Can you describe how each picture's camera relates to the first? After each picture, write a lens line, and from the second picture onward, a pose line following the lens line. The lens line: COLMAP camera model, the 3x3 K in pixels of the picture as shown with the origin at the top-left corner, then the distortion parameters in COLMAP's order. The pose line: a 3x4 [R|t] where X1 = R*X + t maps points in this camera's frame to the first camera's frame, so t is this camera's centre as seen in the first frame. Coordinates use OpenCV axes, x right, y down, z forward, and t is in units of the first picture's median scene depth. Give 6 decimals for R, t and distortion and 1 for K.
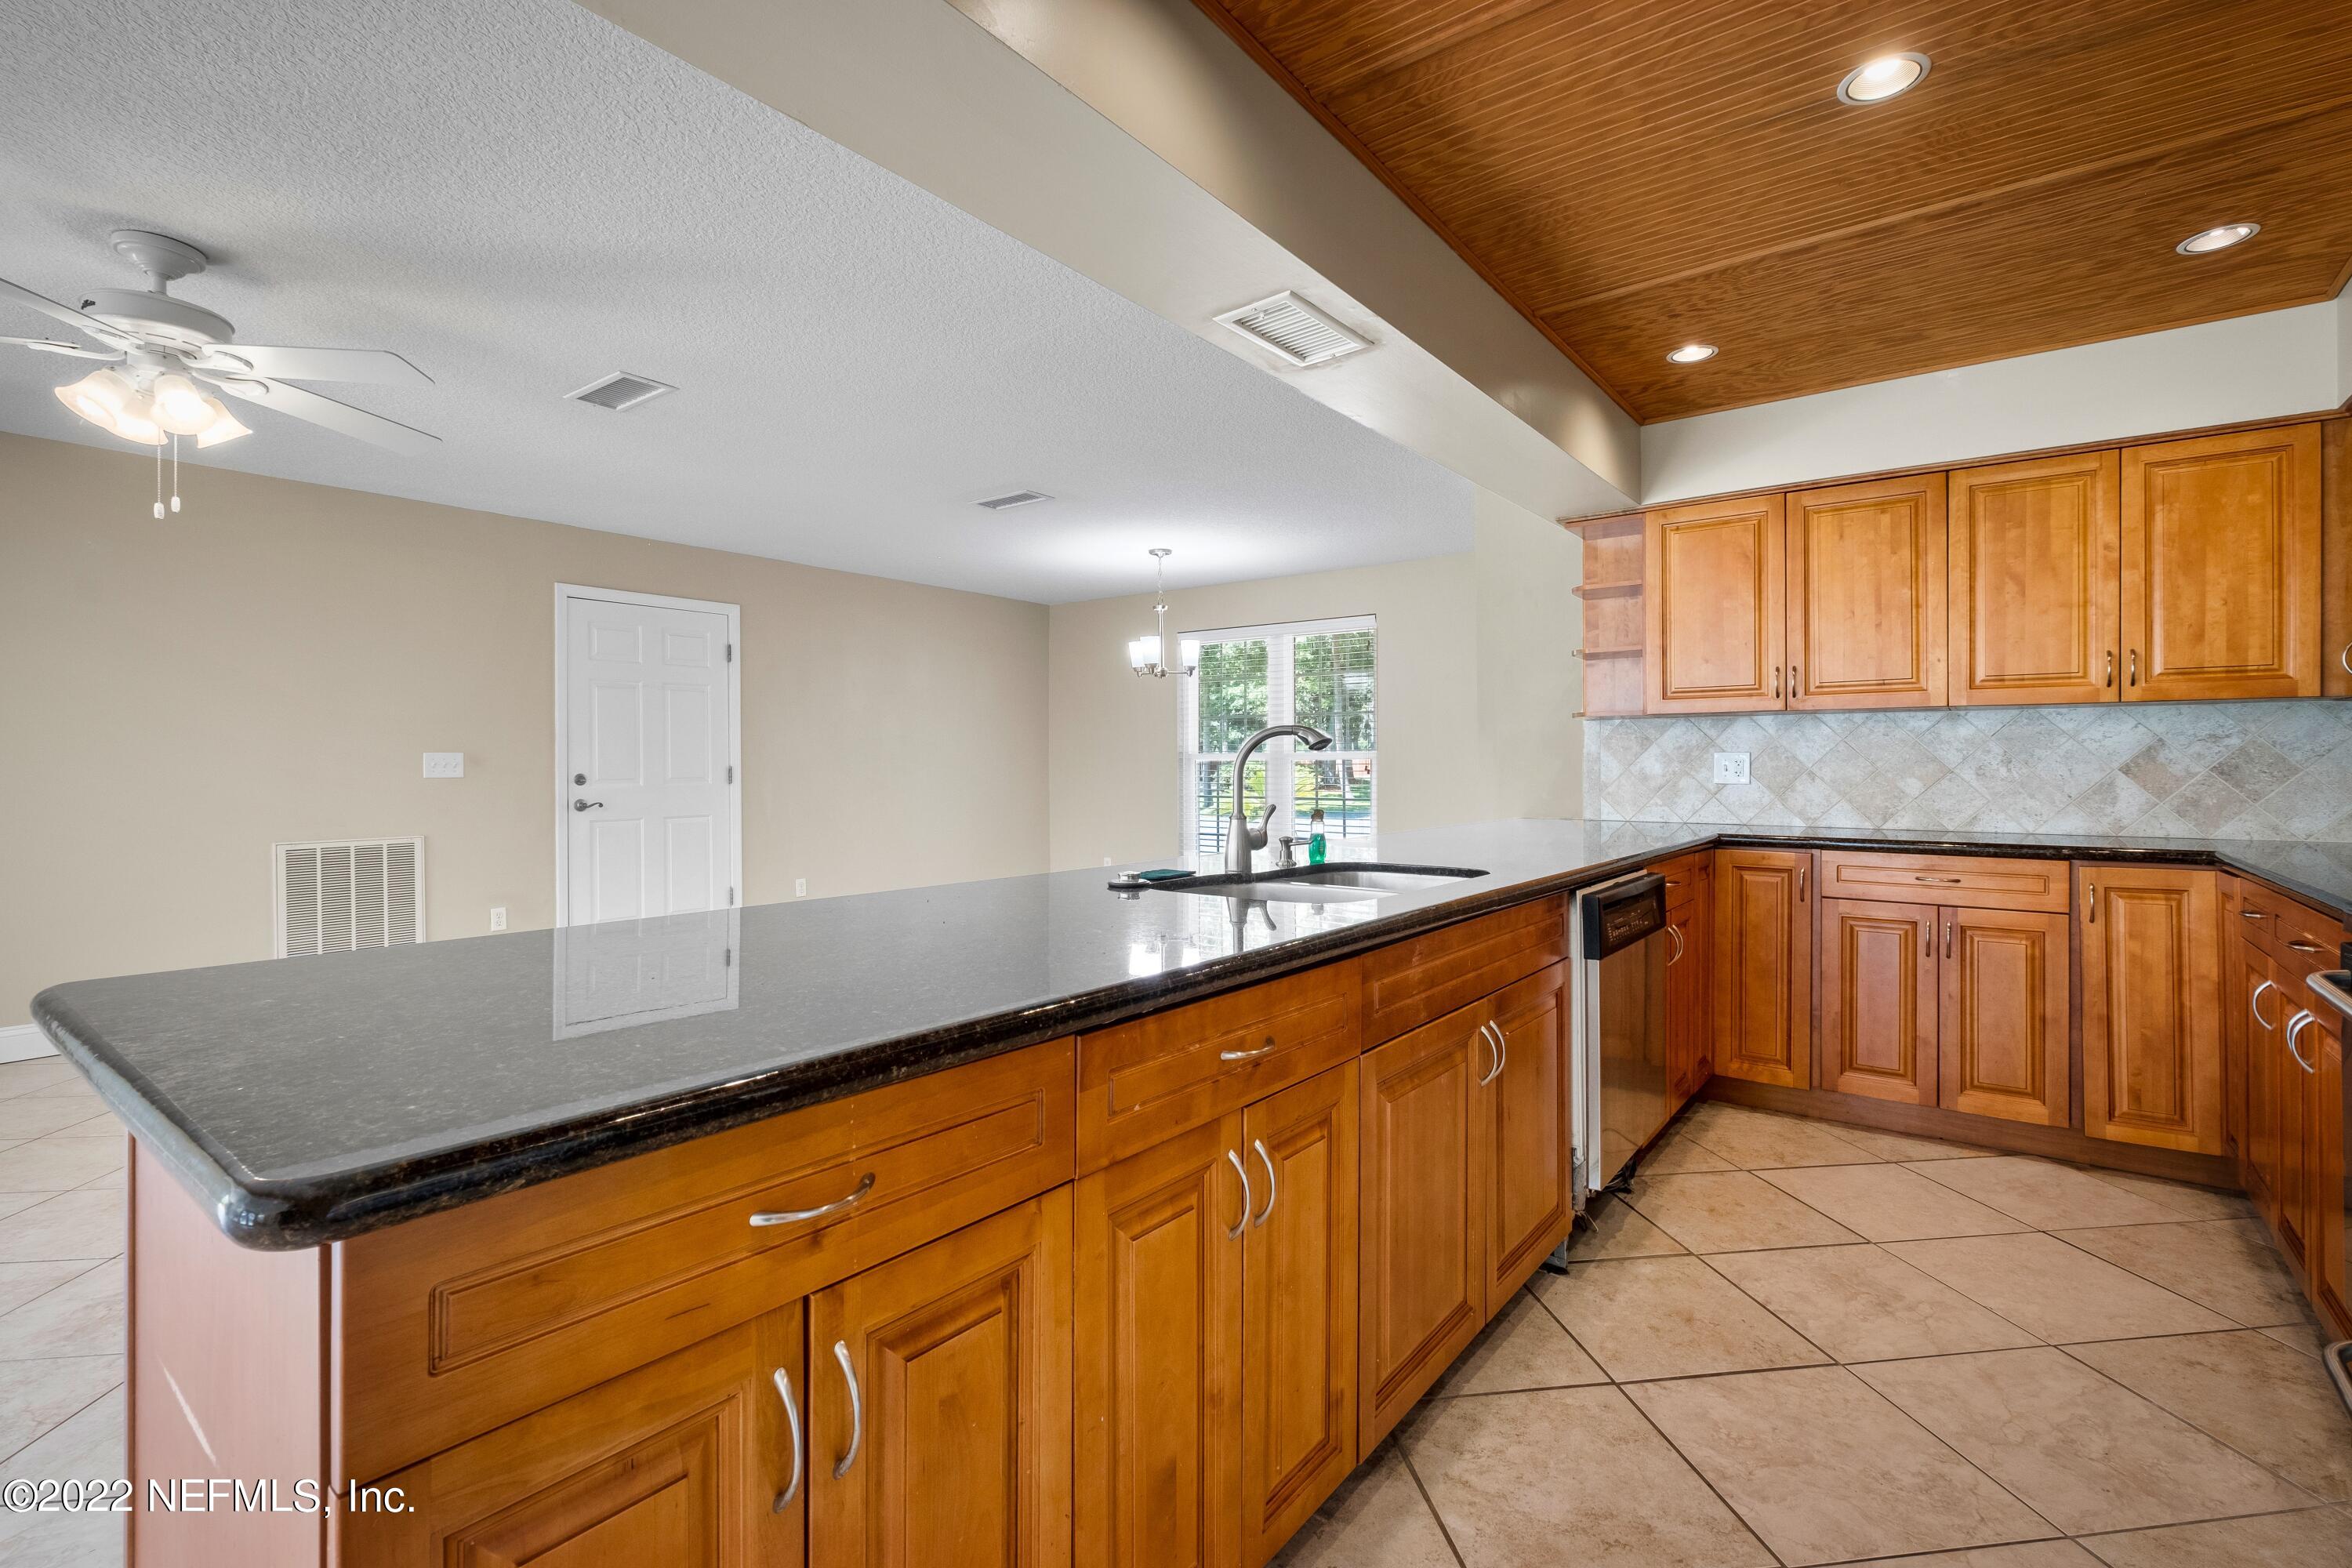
lens RADIAL K [[1060.6, 0, 1179.2], [0, 1060.6, 767.3], [0, 0, 1]] dist [0.003630, -0.000442]
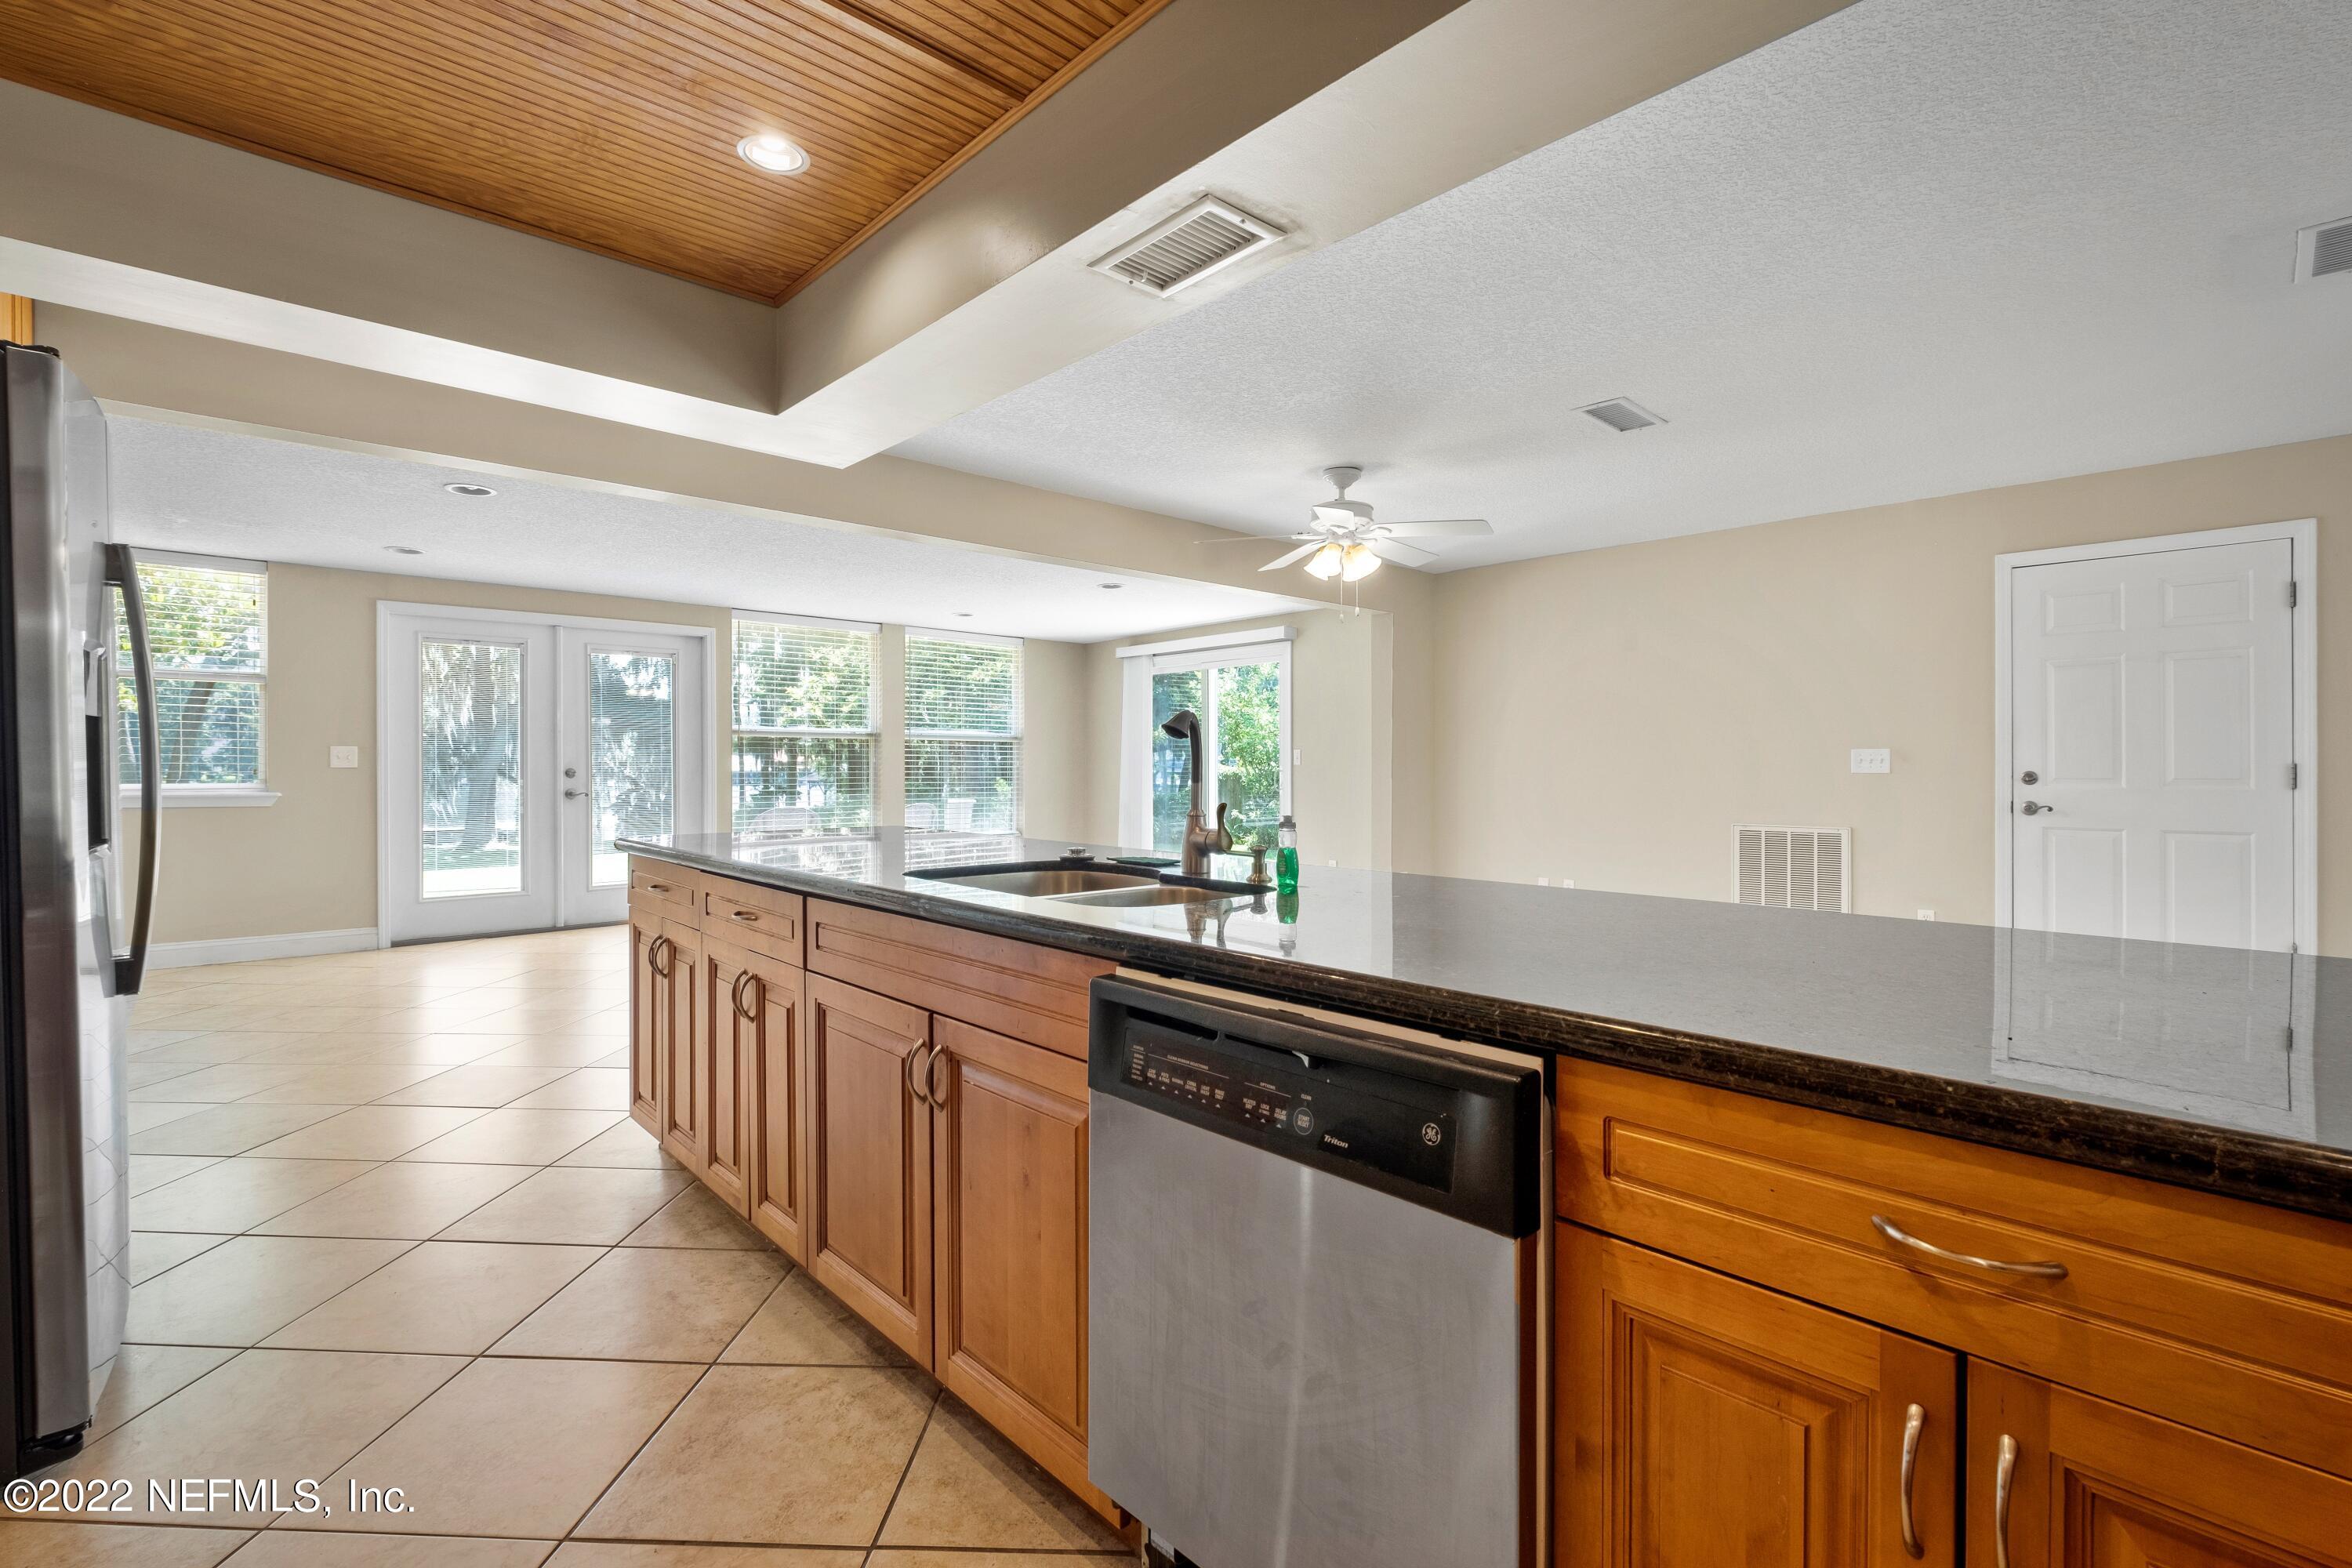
lens RADIAL K [[1060.6, 0, 1182.6], [0, 1060.6, 770.1], [0, 0, 1]] dist [0.003630, -0.000442]
pose [[-0.161736, 0.009786, -0.986785, 0.628749], [-0.006055, 0.999922, 0.010909, -0.000227], [0.986815, 0.007740, -0.161665, 0.744478]]
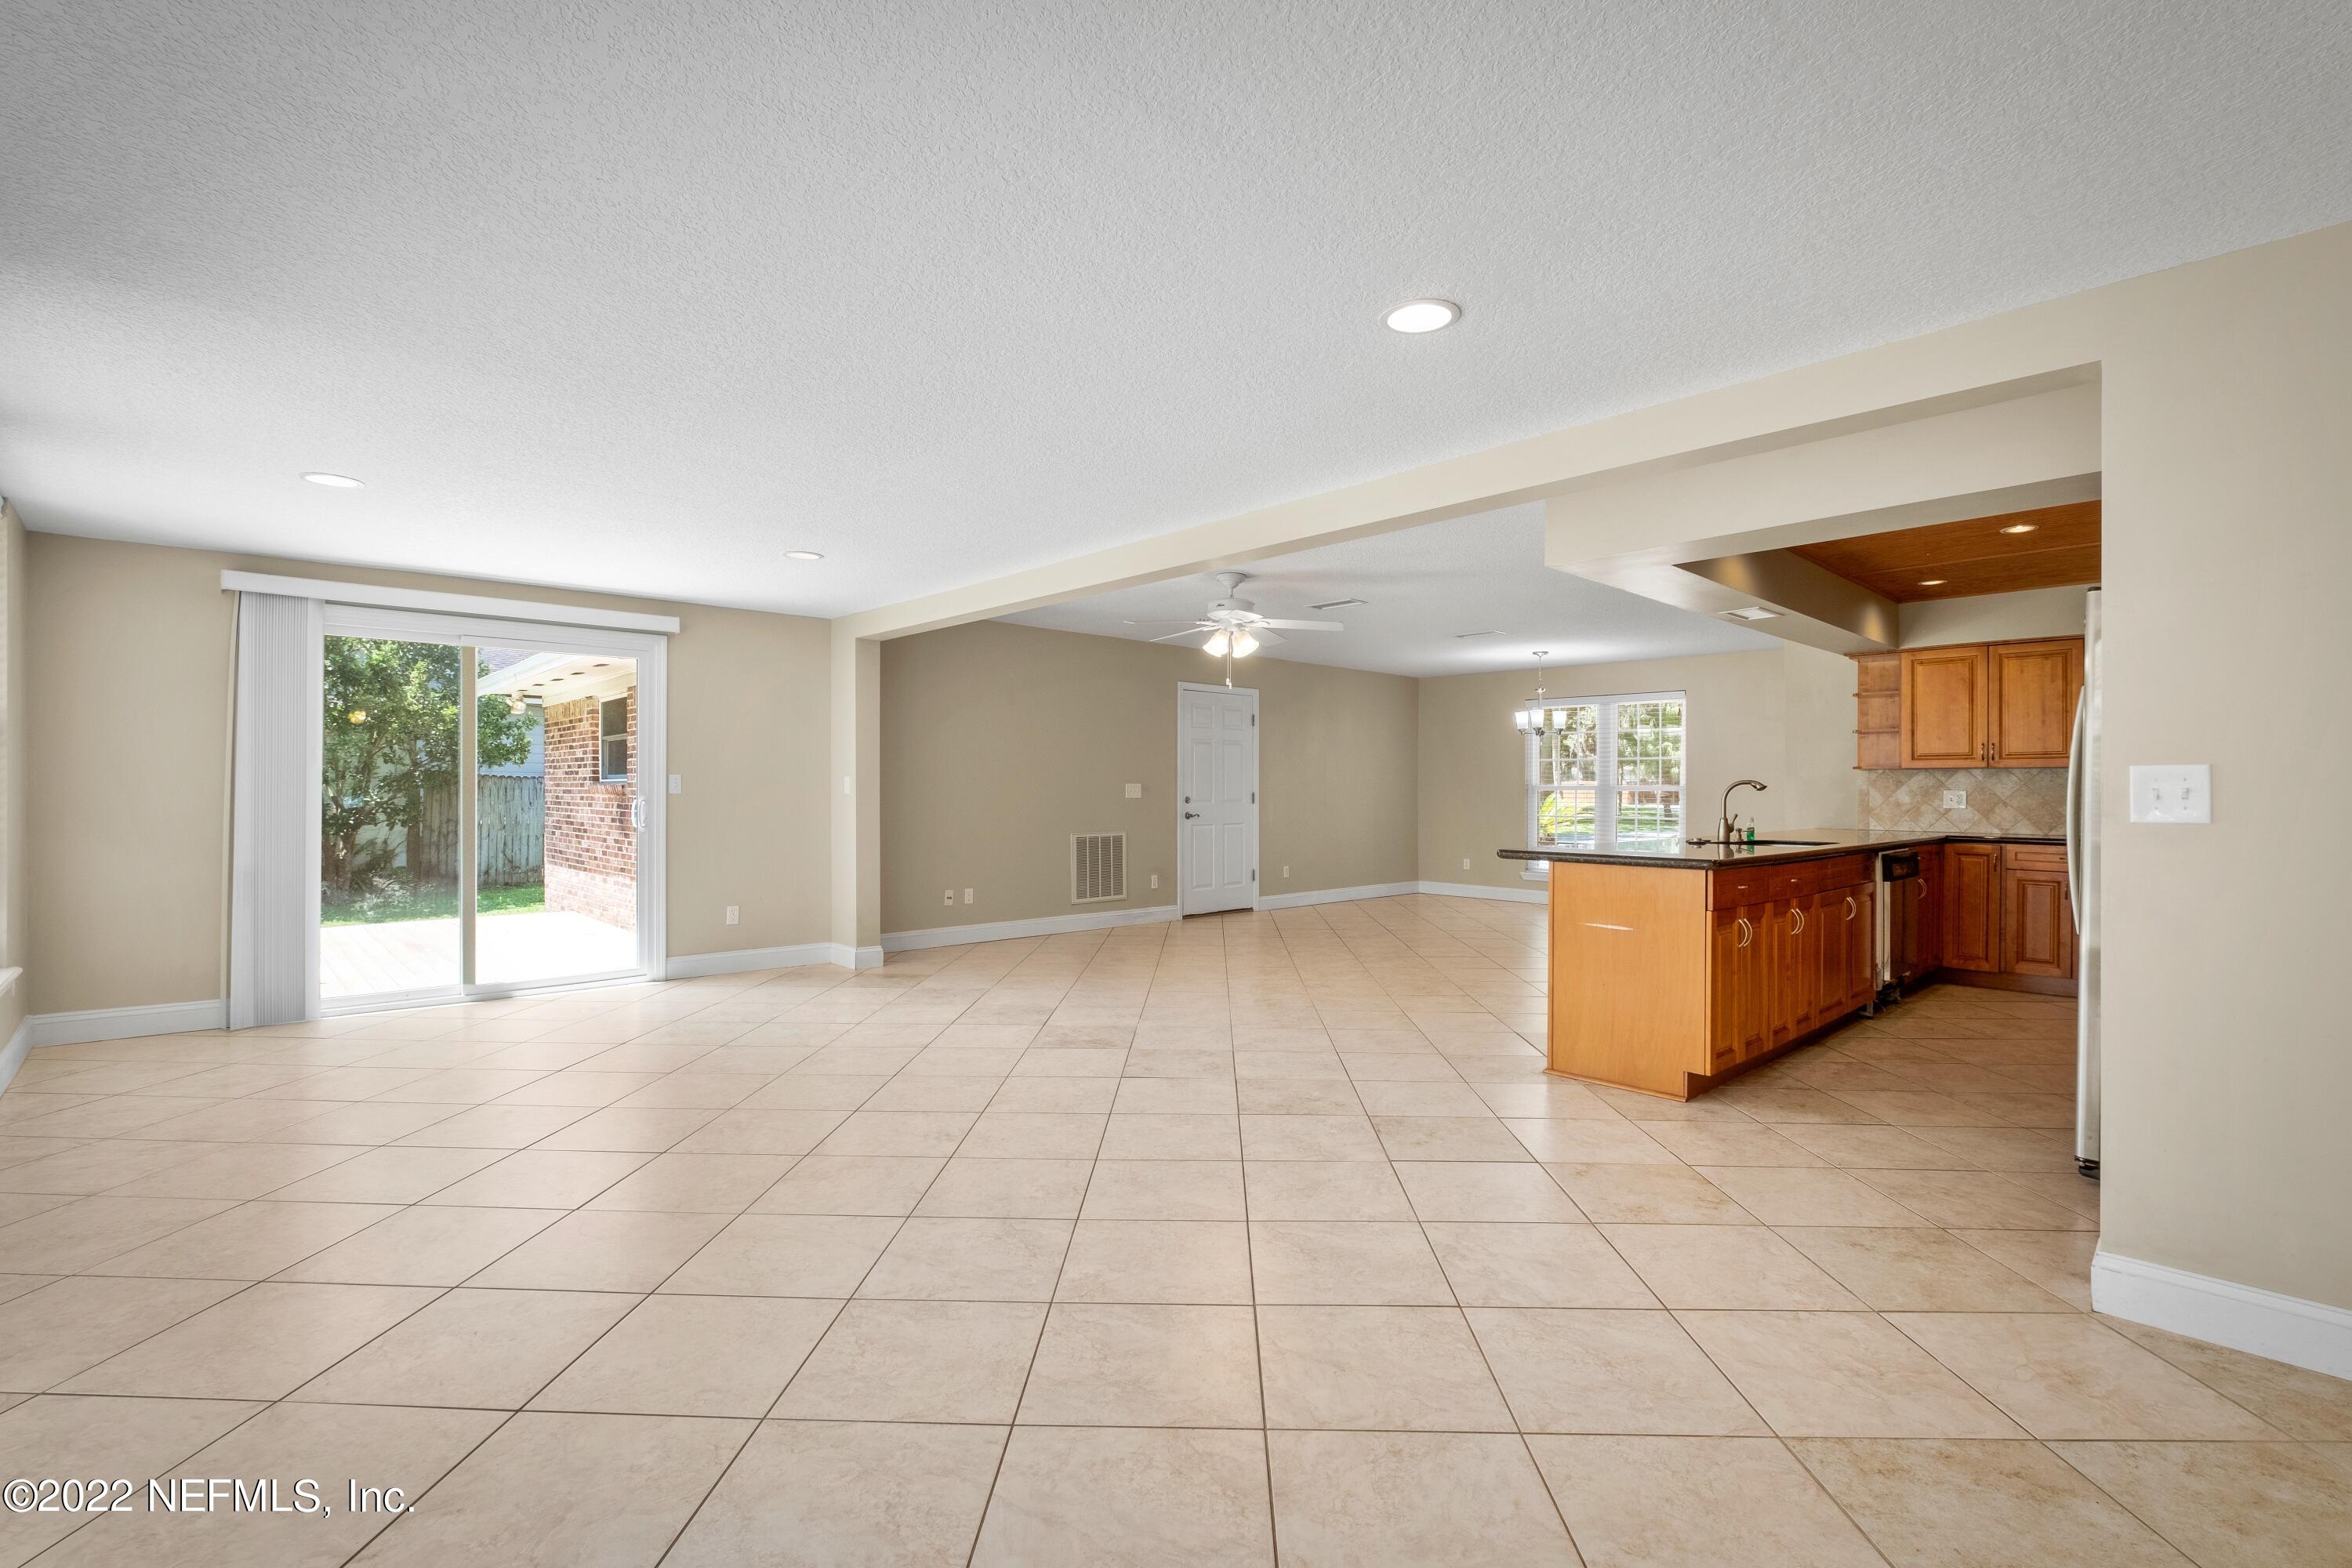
lens RADIAL K [[1060.6, 0, 1191.5], [0, 1060.6, 789.3], [0, 0, 1]] dist [0.003630, -0.000442]
pose [[0.989221, 0.008088, -0.146208, -0.509909], [-0.008525, 0.999961, -0.002360, -0.001142], [0.146183, 0.003581, 0.989251, -0.998537]]
